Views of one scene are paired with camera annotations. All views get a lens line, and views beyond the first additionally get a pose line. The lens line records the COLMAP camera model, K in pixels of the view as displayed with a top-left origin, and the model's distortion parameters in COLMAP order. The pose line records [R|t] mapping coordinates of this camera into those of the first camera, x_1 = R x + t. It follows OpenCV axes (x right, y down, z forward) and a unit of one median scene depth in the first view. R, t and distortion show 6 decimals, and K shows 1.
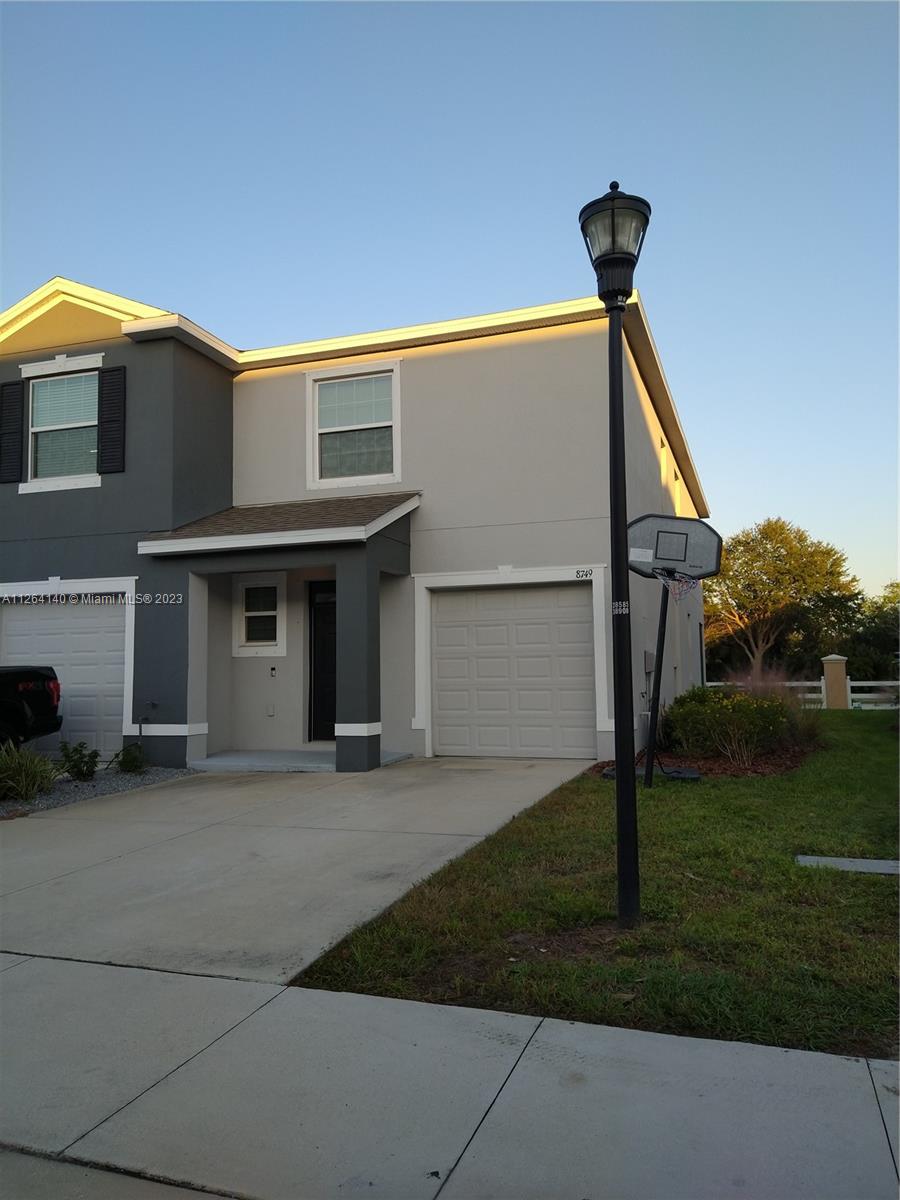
lens RADIAL K [[896.4, 0, 442.1], [0, 896.4, 594.2], [0, 0, 1]] dist [0.087656, -0.106120]
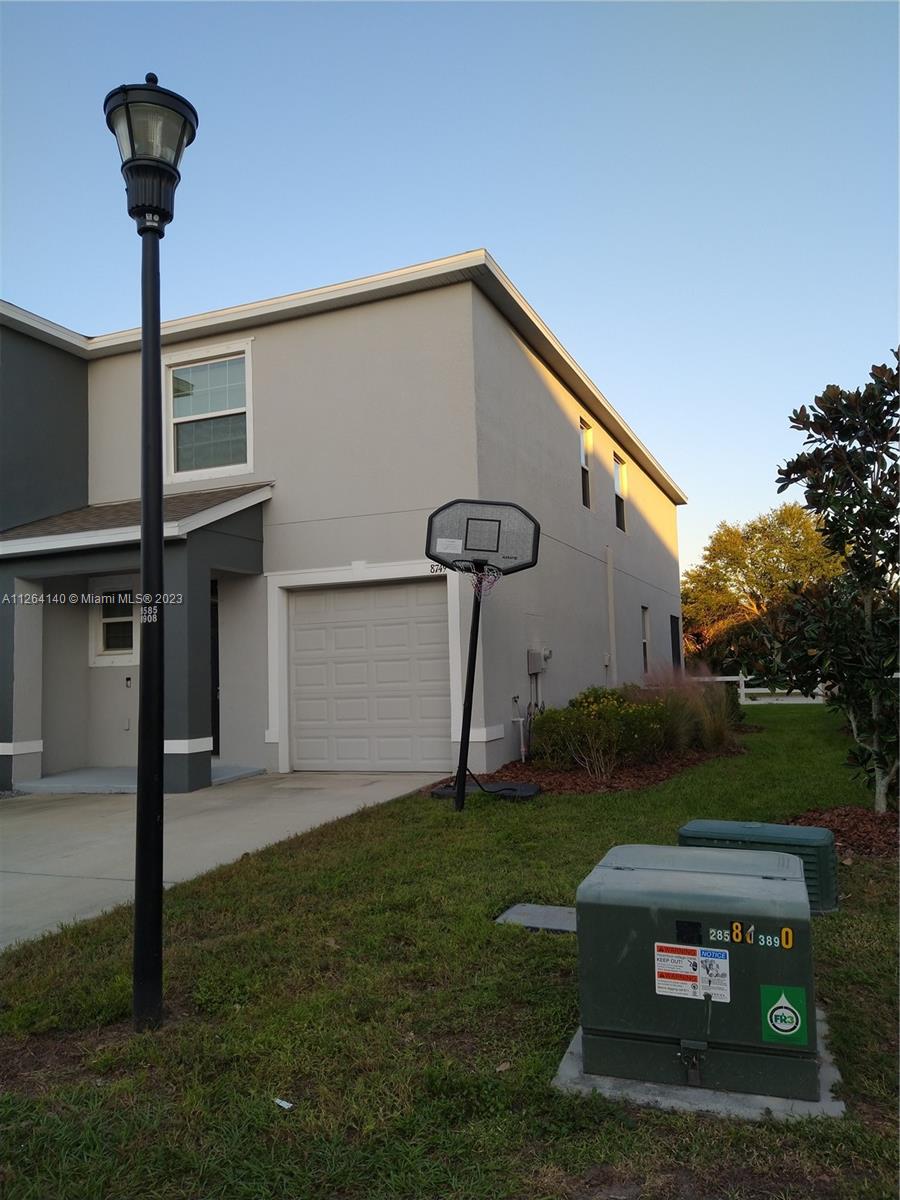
lens RADIAL K [[896.4, 0, 446.0], [0, 896.4, 595.1], [0, 0, 1]] dist [0.087656, -0.106120]
pose [[0.998347, -0.024641, -0.051915, 0.199089], [0.024924, 0.999678, 0.004806, 0.000371], [0.051780, -0.006092, 0.998640, 0.092200]]
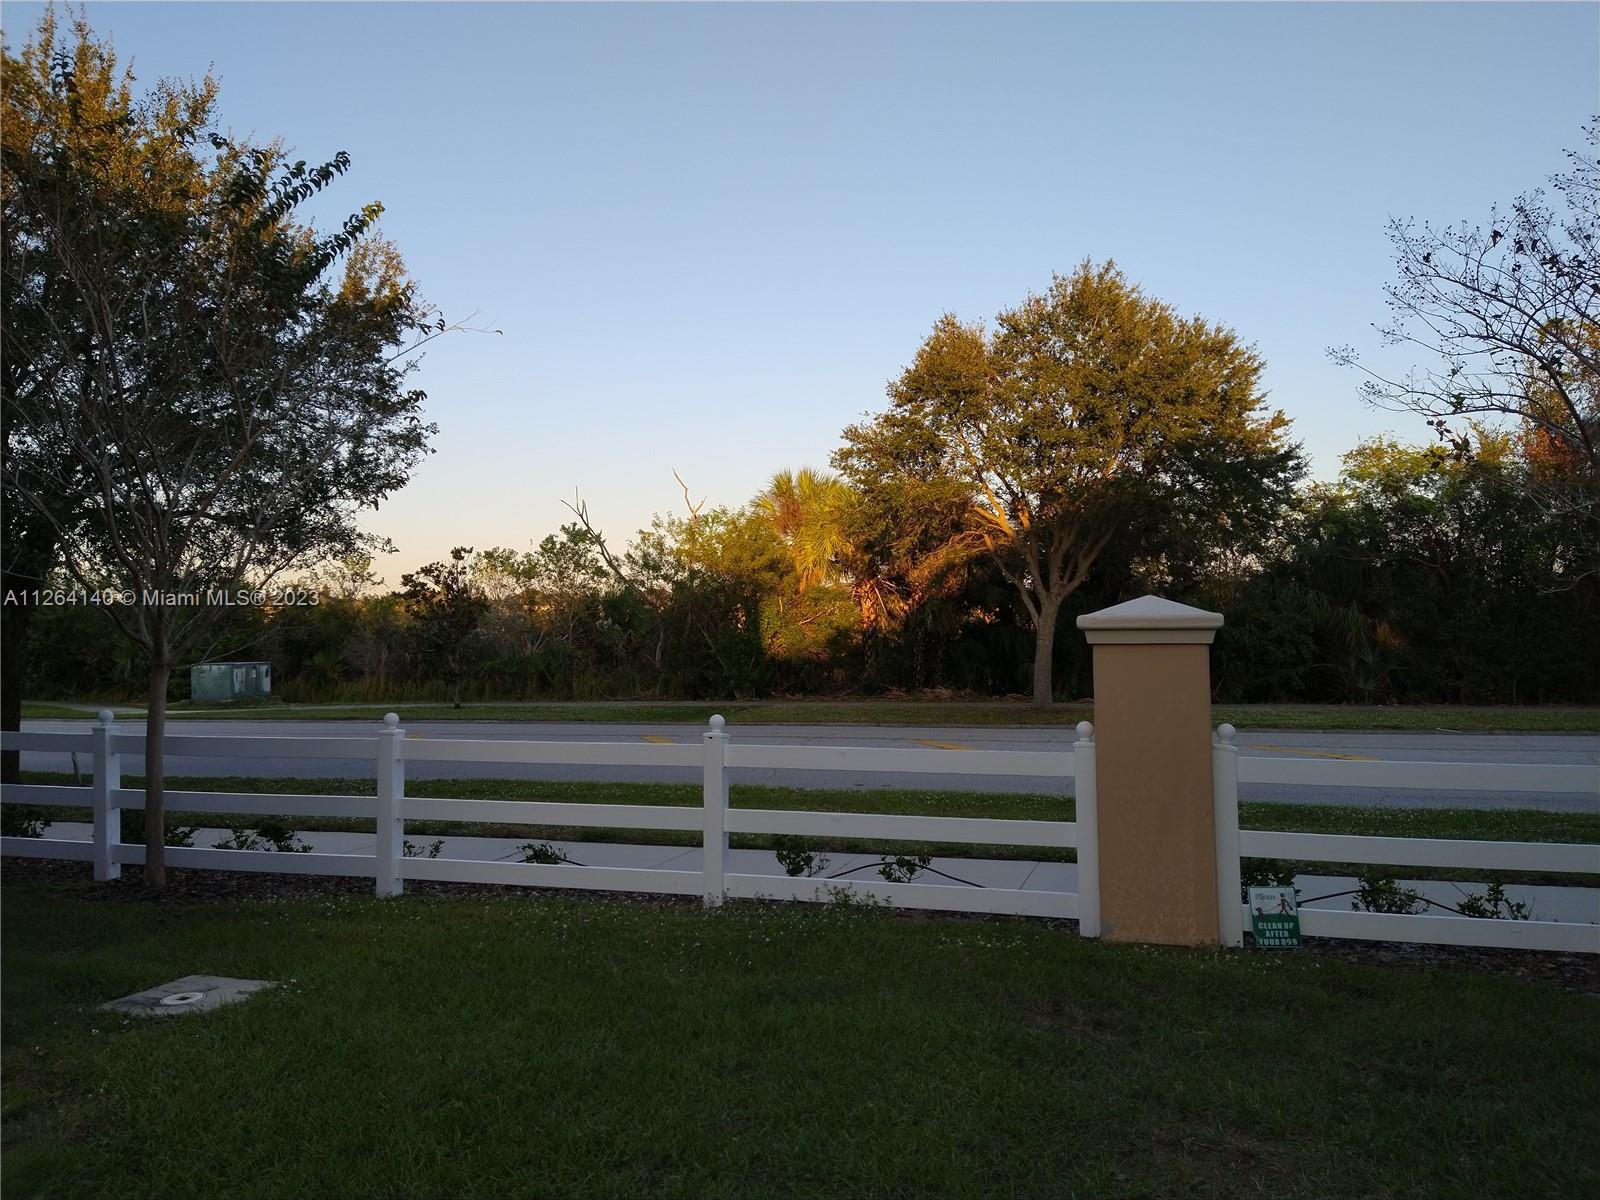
lens RADIAL K [[1195.2, 0, 809.2], [0, 1195.2, 609.9], [0, 0, 1]] dist [0.087656, -0.106120]
pose [[0.998309, 0.004420, 0.057960, 0.830404], [-0.008398, 0.997611, 0.068567, 0.127298], [-0.057518, -0.068938, 0.995961, 1.825970]]
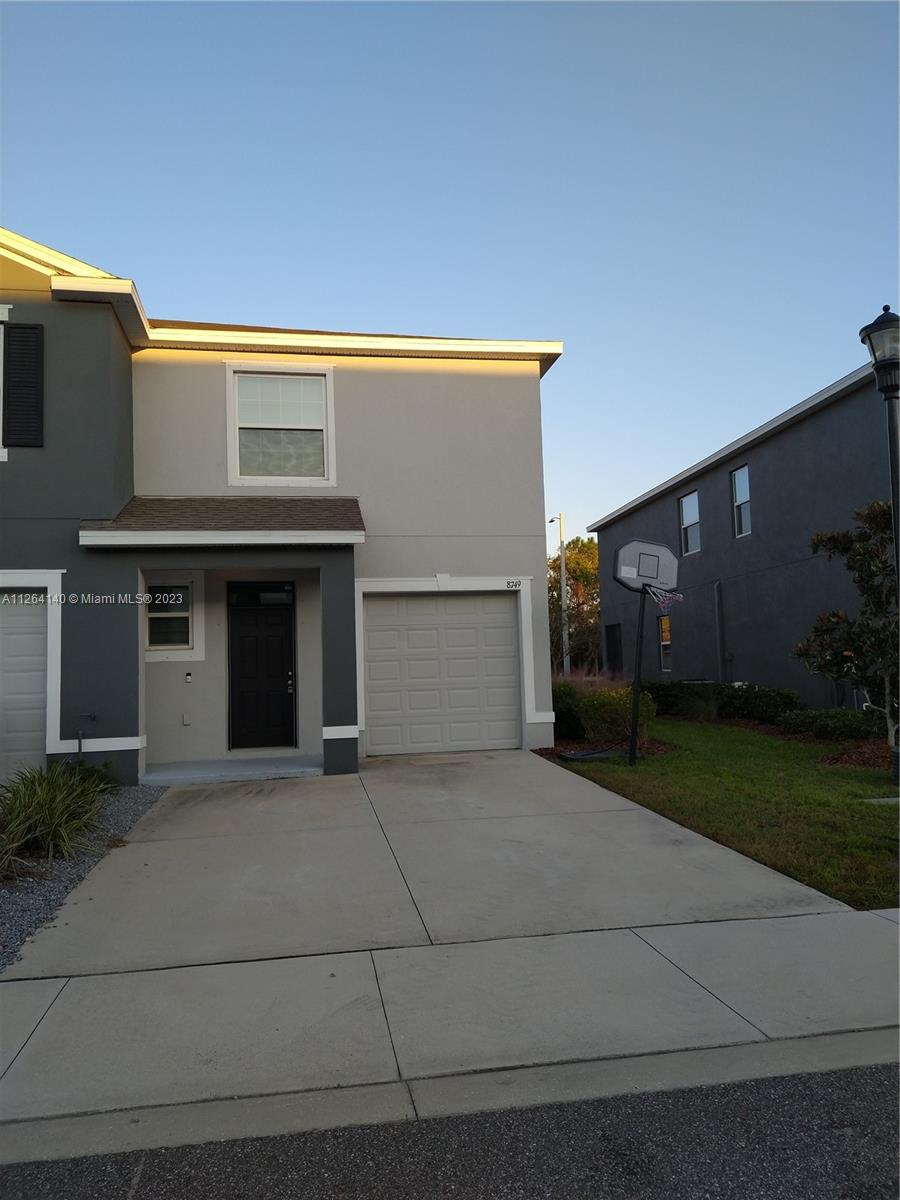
lens RADIAL K [[896.4, 0, 456.2], [0, 896.4, 592.6], [0, 0, 1]] dist [0.087656, -0.106120]
pose [[0.868033, 0.028892, 0.495665, -0.434666], [-0.025538, 0.999582, -0.013541, 0.004298], [-0.495849, -0.000905, 0.868408, 0.055027]]
